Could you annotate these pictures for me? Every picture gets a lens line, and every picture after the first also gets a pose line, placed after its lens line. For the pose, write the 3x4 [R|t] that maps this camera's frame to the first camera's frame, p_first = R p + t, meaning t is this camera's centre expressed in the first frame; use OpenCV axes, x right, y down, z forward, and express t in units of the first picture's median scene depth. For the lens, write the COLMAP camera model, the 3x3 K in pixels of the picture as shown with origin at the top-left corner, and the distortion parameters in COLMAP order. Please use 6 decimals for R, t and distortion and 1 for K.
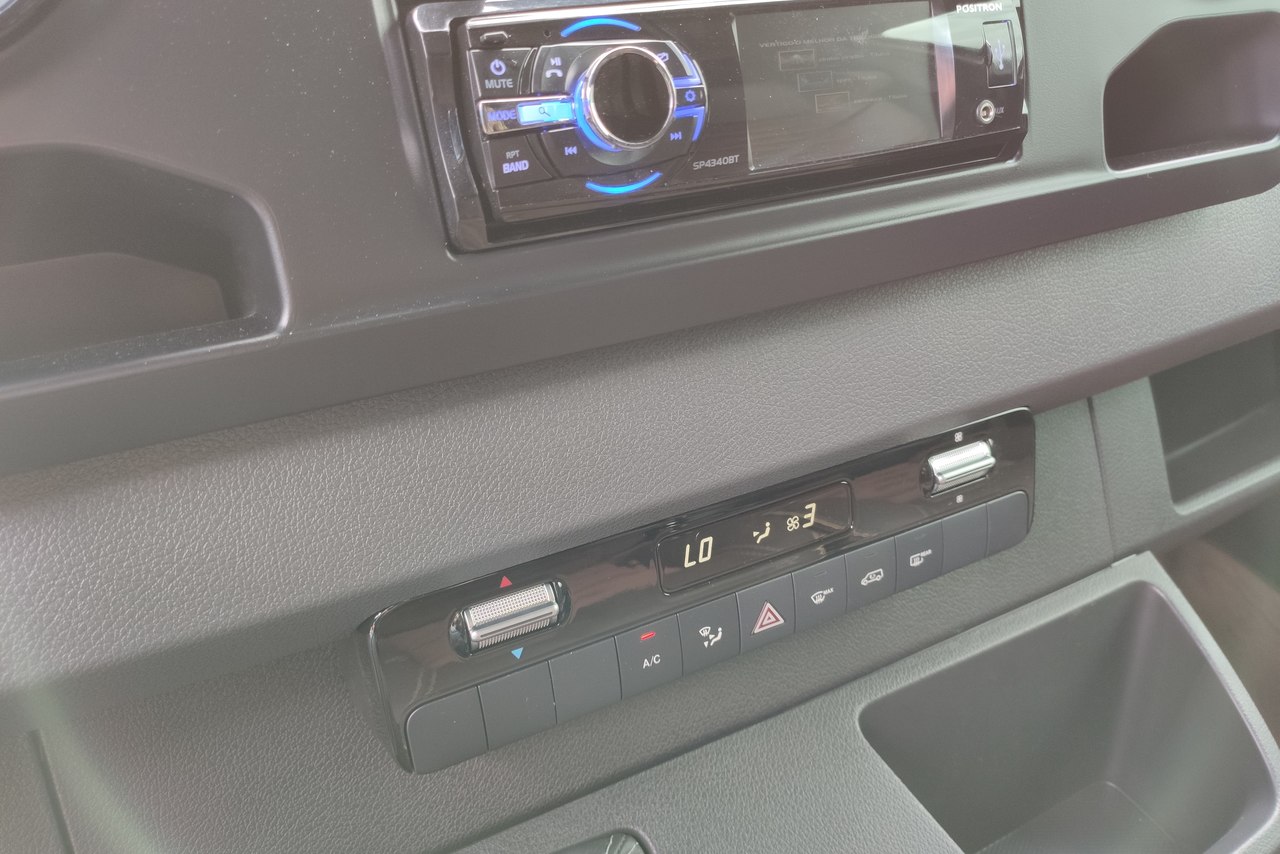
lens RADIAL K [[963.2, 0, 640.0], [0, 963.2, 427.0], [0, 0, 1]] dist [0.051921, -0.106703]
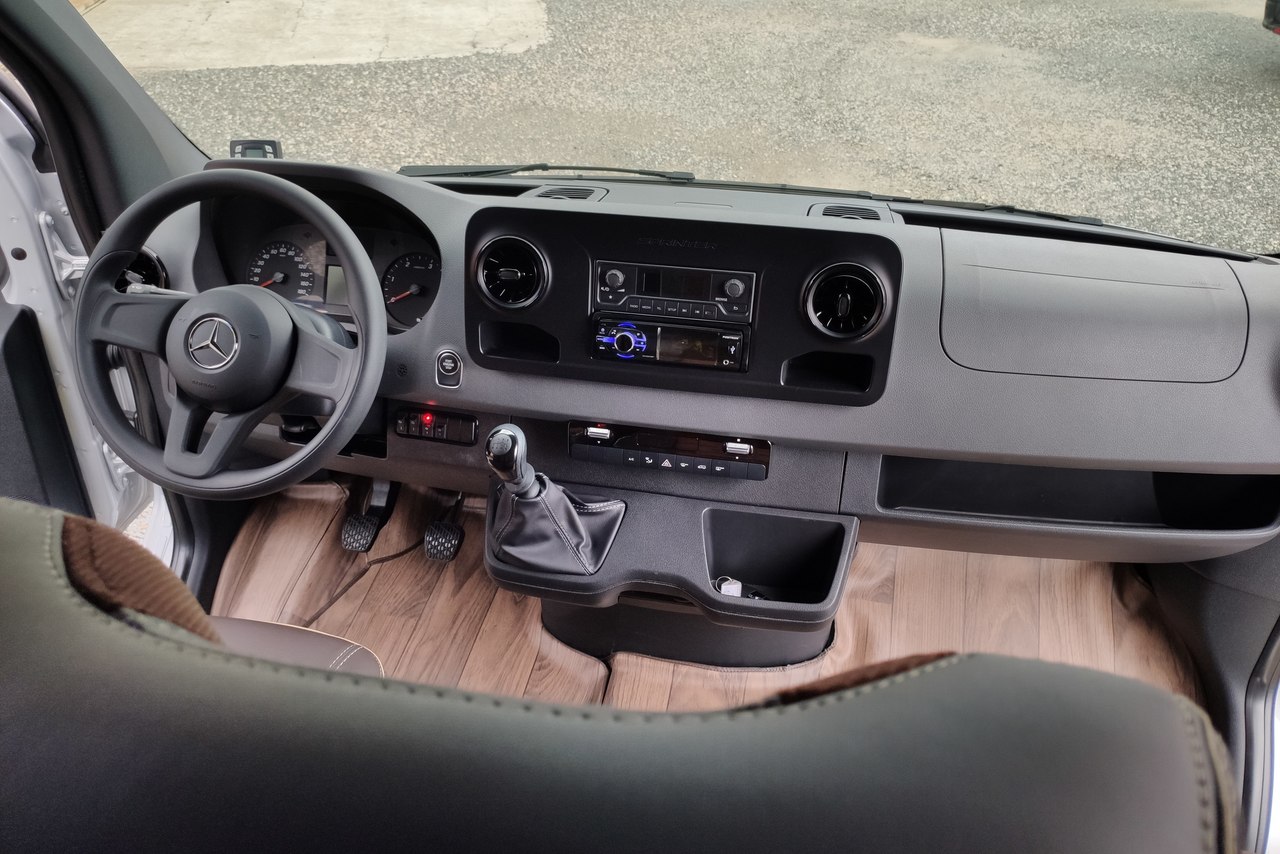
lens RADIAL K [[905.3, 0, 640.0], [0, 905.3, 427.0], [0, 0, 1]] dist [0.041286, -0.002430]
pose [[0.786859, 0.384574, -0.482655, 2.008859], [-0.304176, 0.922176, 0.238889, -0.874953], [0.536964, -0.041160, 0.842601, -2.365680]]
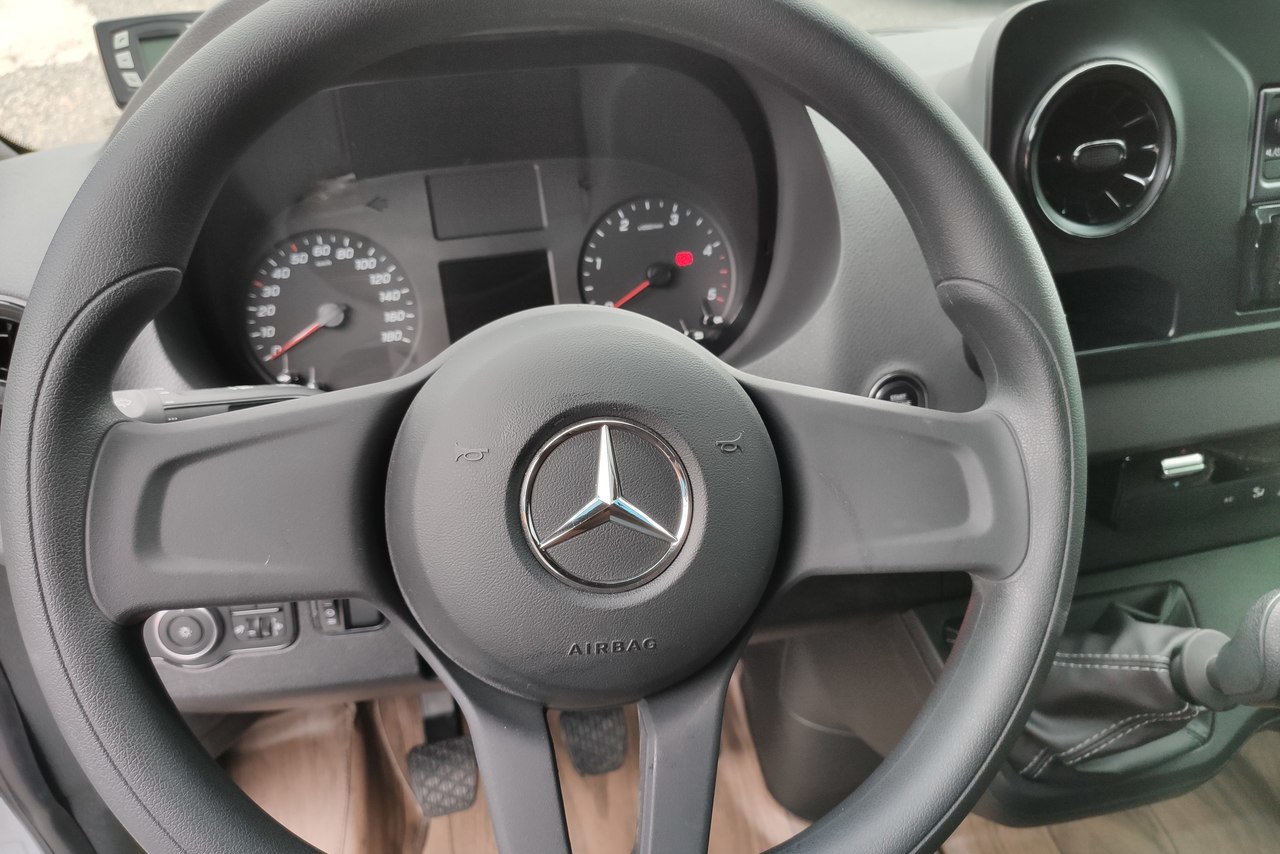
lens RADIAL K [[963.2, 0, 640.0], [0, 963.2, 427.0], [0, 0, 1]] dist [0.051921, -0.106703]
pose [[0.972887, 0.151948, -0.174363, -0.957720], [-0.124324, 0.979302, 0.159724, -0.080839], [0.195024, -0.133716, 0.971641, -1.308149]]
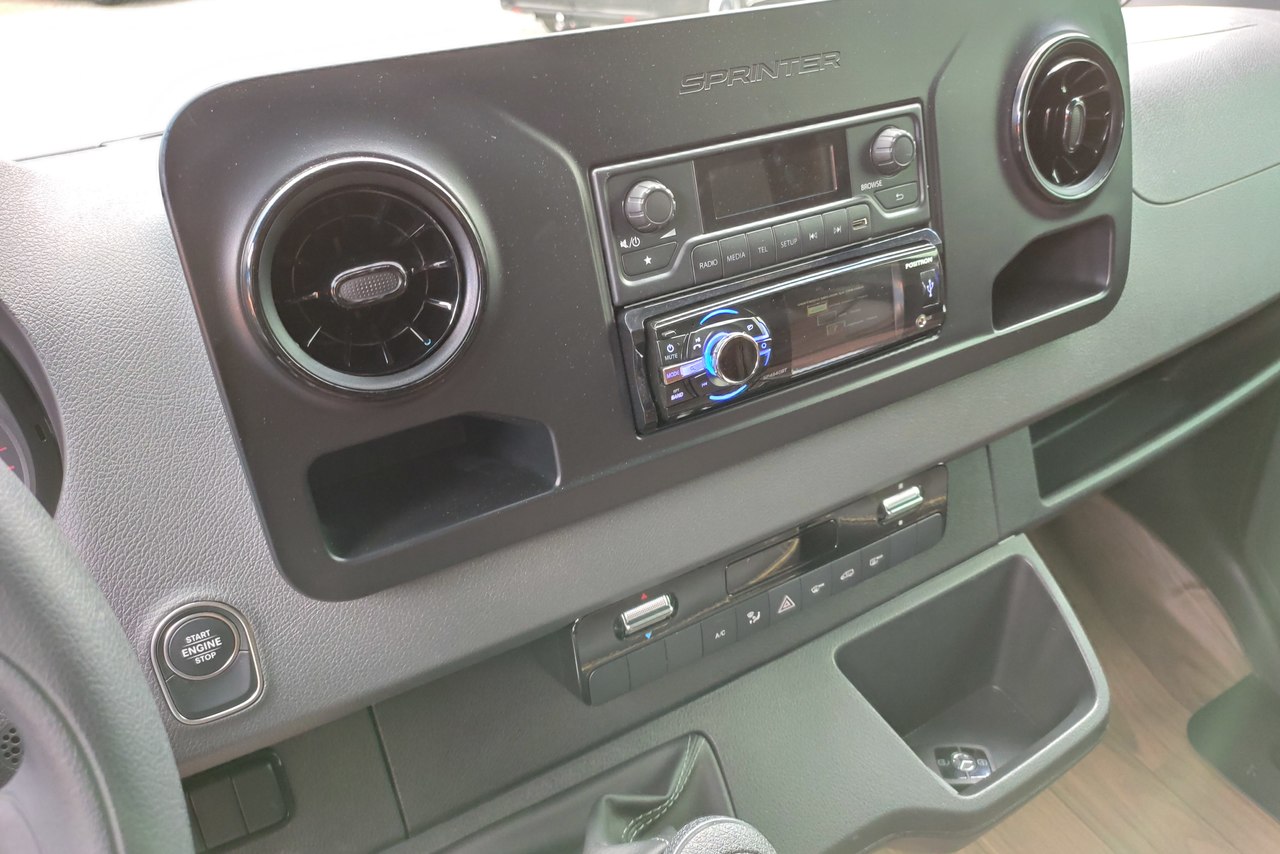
lens RADIAL K [[963.2, 0, 640.0], [0, 963.2, 427.0], [0, 0, 1]] dist [0.051921, -0.106703]
pose [[0.997351, -0.019348, 0.070115, -0.269056], [0.012369, 0.995046, 0.098644, -0.319003], [-0.071676, -0.097516, 0.992650, -0.696640]]
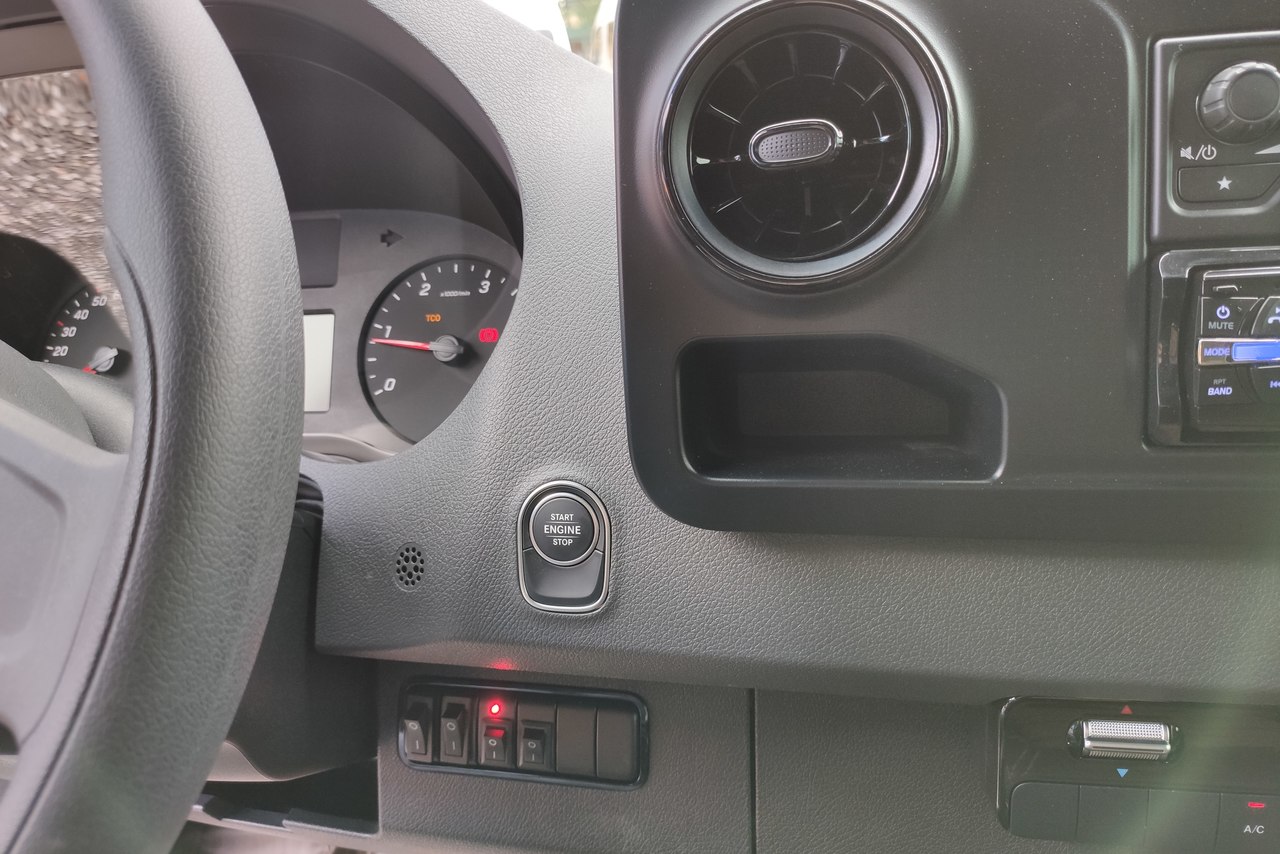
lens RADIAL K [[978.9, 0, 640.9], [0, 978.9, 434.3], [0, 0, 1]] dist [0.025734, -0.061287]
pose [[0.776802, 0.208985, -0.594057, 0.038548], [-0.219335, 0.974049, 0.055855, -0.102196], [0.590313, 0.086909, 0.802482, -0.323778]]
